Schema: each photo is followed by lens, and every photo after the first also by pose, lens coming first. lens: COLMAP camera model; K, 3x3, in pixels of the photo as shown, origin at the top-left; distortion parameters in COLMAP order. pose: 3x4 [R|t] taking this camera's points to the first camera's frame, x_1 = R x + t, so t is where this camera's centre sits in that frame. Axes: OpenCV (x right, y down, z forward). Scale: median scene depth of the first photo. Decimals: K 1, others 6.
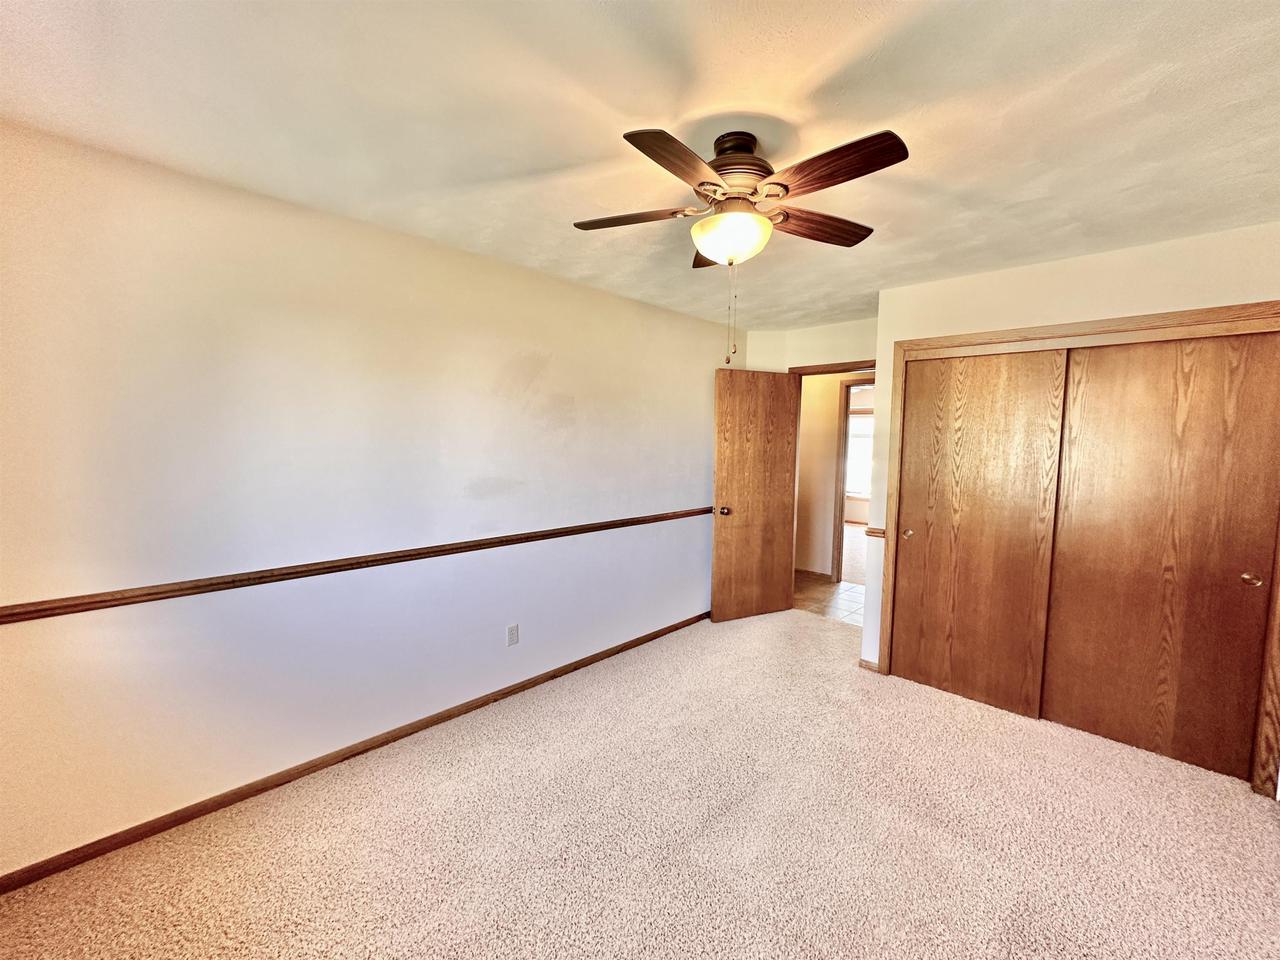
lens RADIAL K [[505.4, 0, 640.0], [0, 505.4, 480.0], [0, 0, 1]] dist [-0.012590, -0.000140]
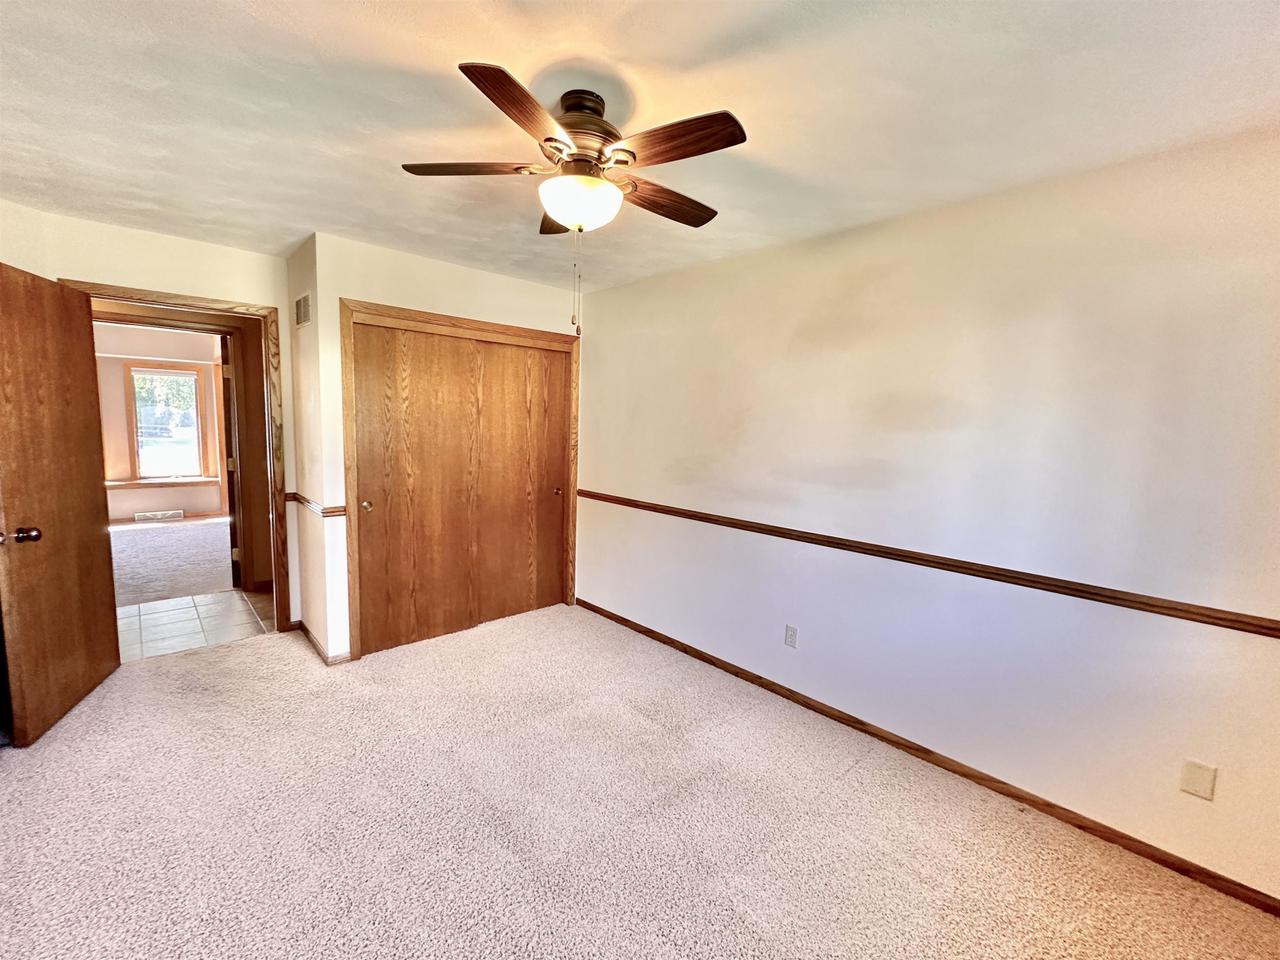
lens RADIAL K [[518.4, 0, 640.0], [0, 518.4, 480.0], [0, 0, 1]] dist [-0.000006, 0.000019]
pose [[0.071406, -0.126575, 0.989384, -0.437270], [0.053445, 0.990976, 0.122922, -0.038601], [-0.996014, 0.044101, 0.077526, 0.432198]]
